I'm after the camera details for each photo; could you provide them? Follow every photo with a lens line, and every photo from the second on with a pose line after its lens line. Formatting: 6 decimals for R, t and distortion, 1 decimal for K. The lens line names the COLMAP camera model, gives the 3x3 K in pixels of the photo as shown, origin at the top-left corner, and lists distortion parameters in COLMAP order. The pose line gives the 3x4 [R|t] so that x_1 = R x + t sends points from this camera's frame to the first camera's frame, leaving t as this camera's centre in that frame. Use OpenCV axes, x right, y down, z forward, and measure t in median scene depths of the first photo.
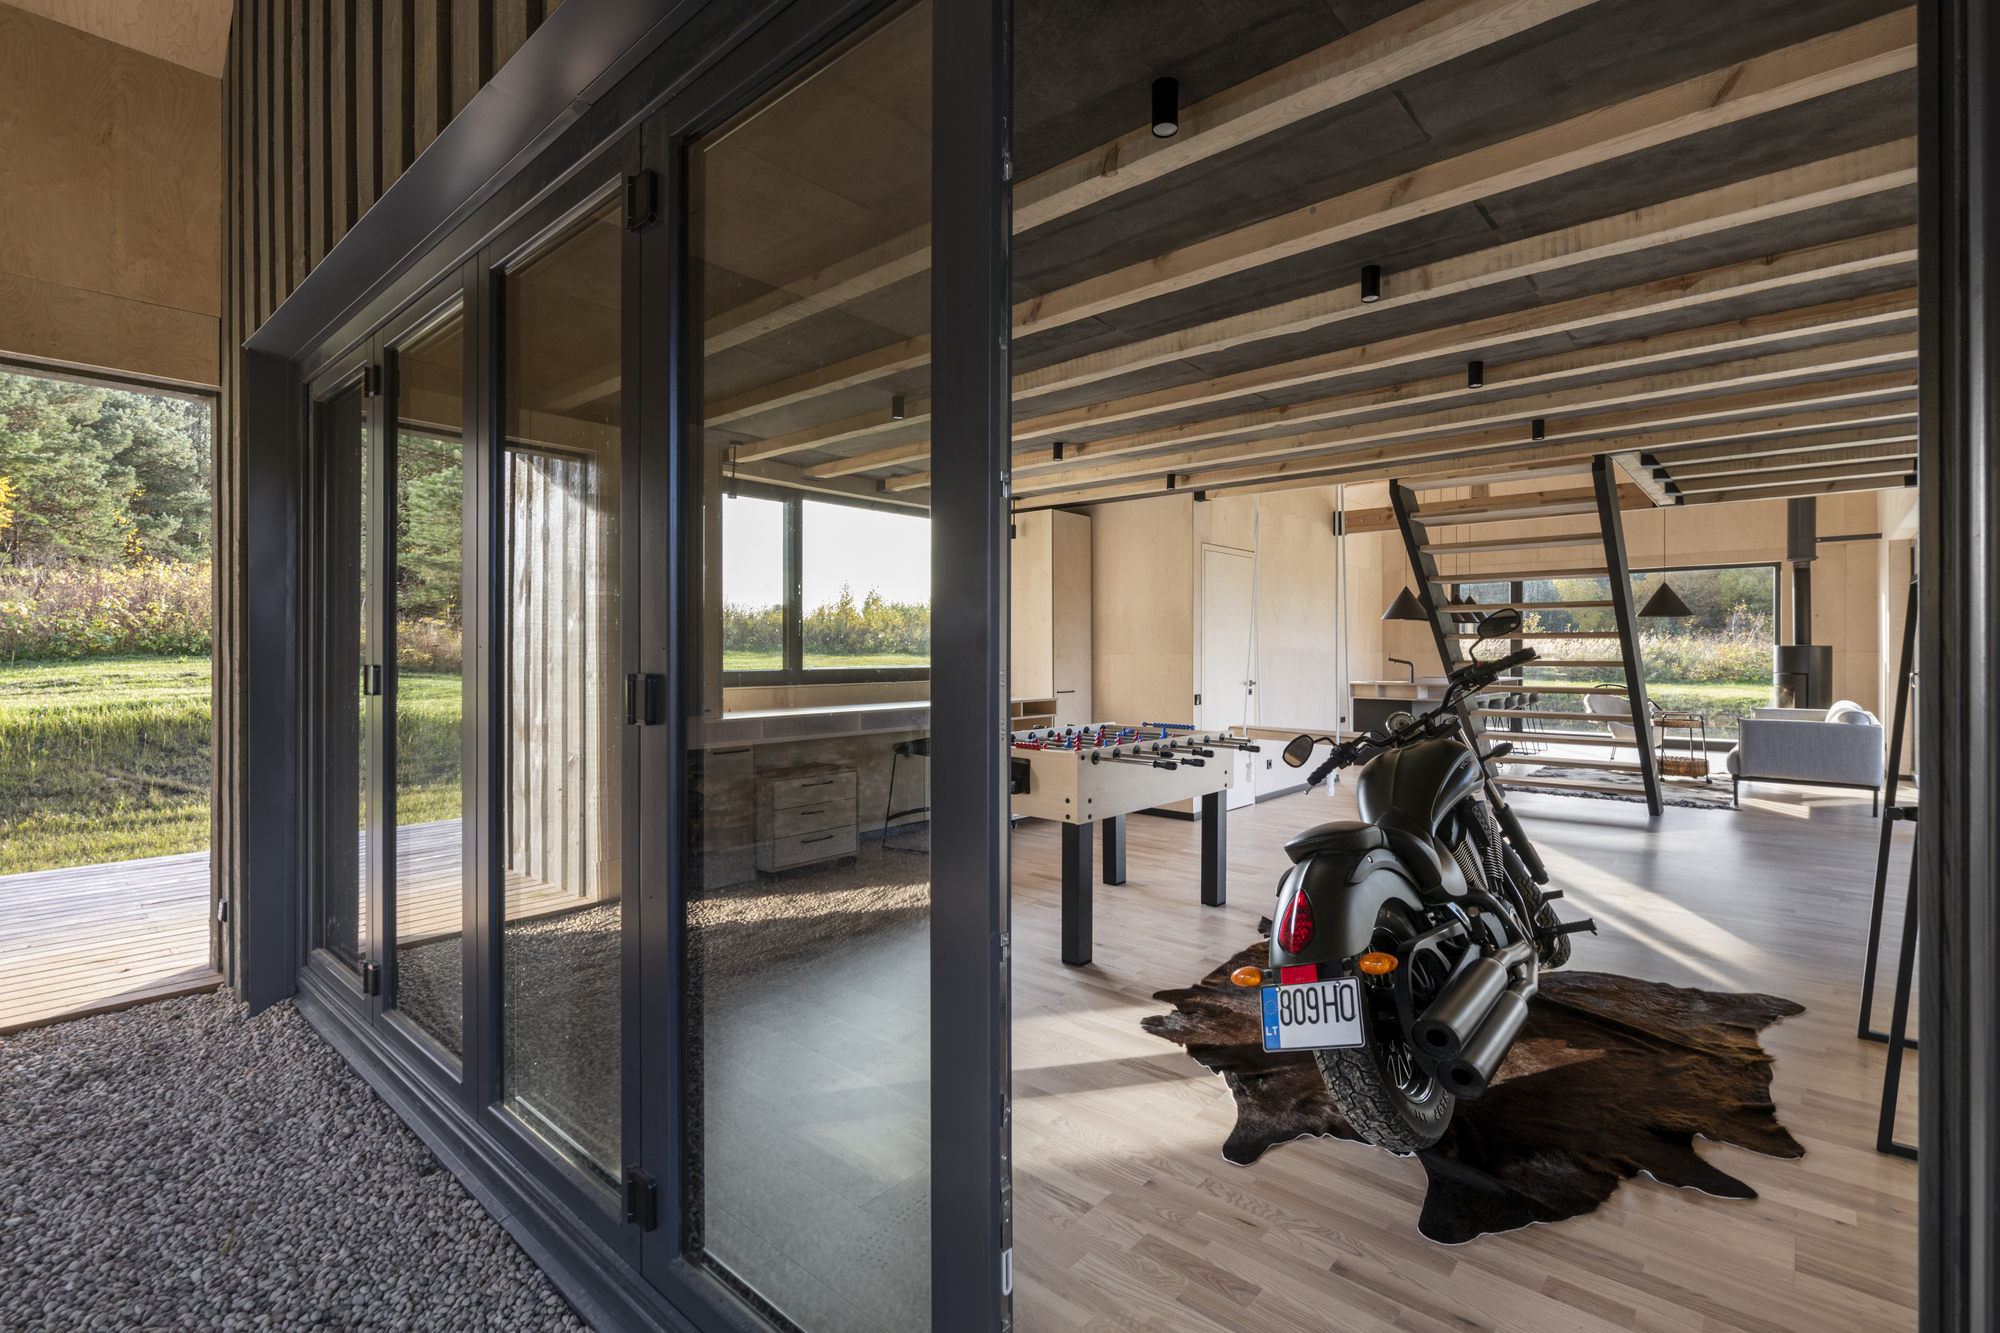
lens RADIAL K [[912.7, 0, 1008.1], [0, 912.7, 653.4], [0, 0, 1]] dist [0.001103, -0.000616]
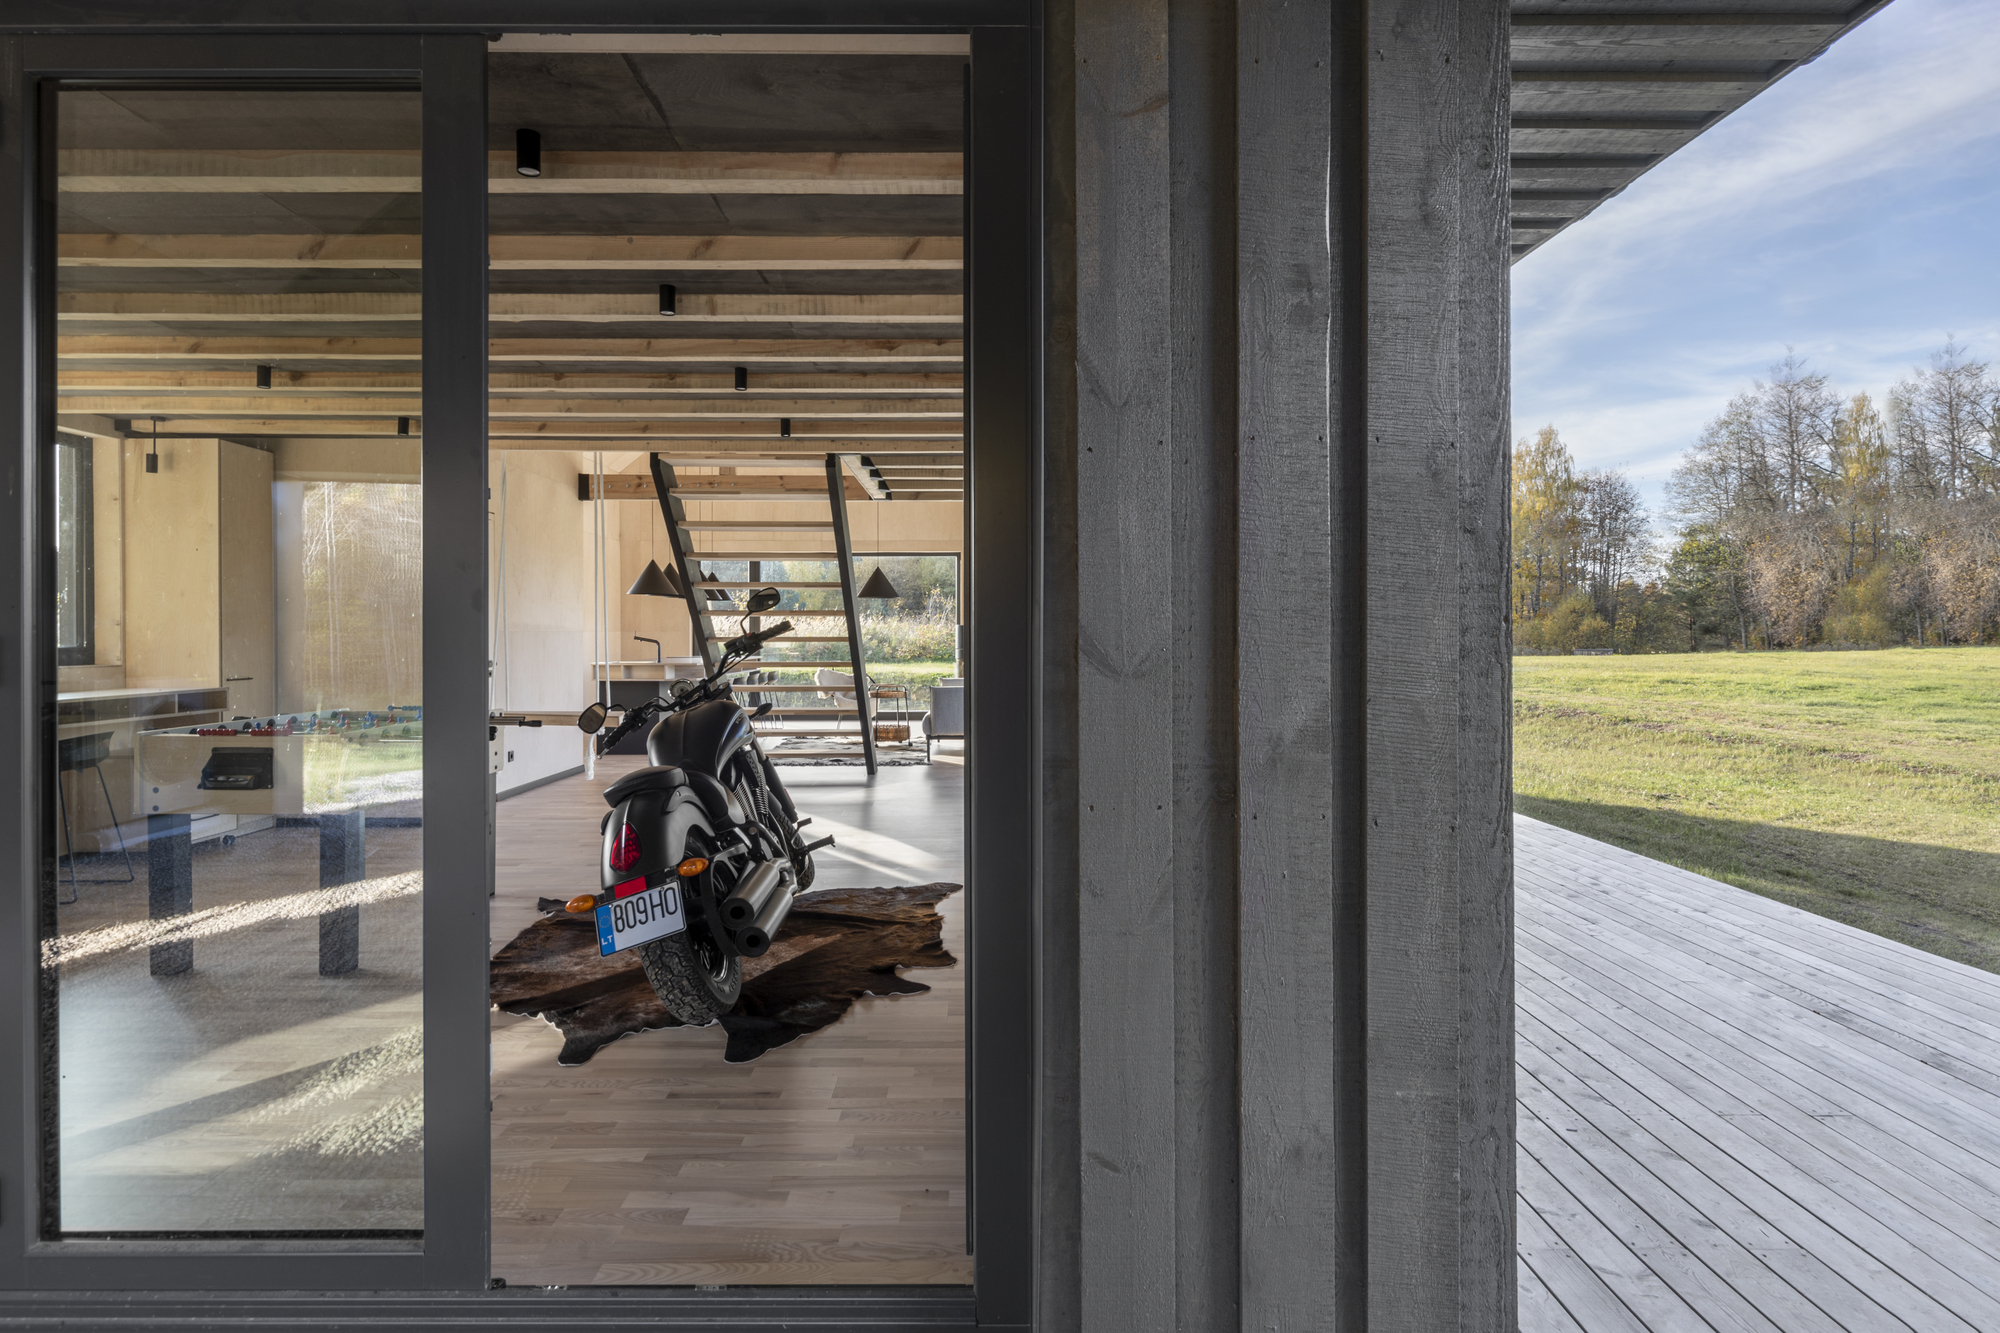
lens RADIAL K [[1135.0, 0, 996.7], [0, 1135.0, 636.0], [0, 0, 1]] dist [0.054909, 0.000127]
pose [[0.746763, -0.001466, 0.665089, -0.217503], [0.001705, 0.999999, 0.000291, 0.014248], [-0.665088, 0.000917, 0.746764, -0.300352]]
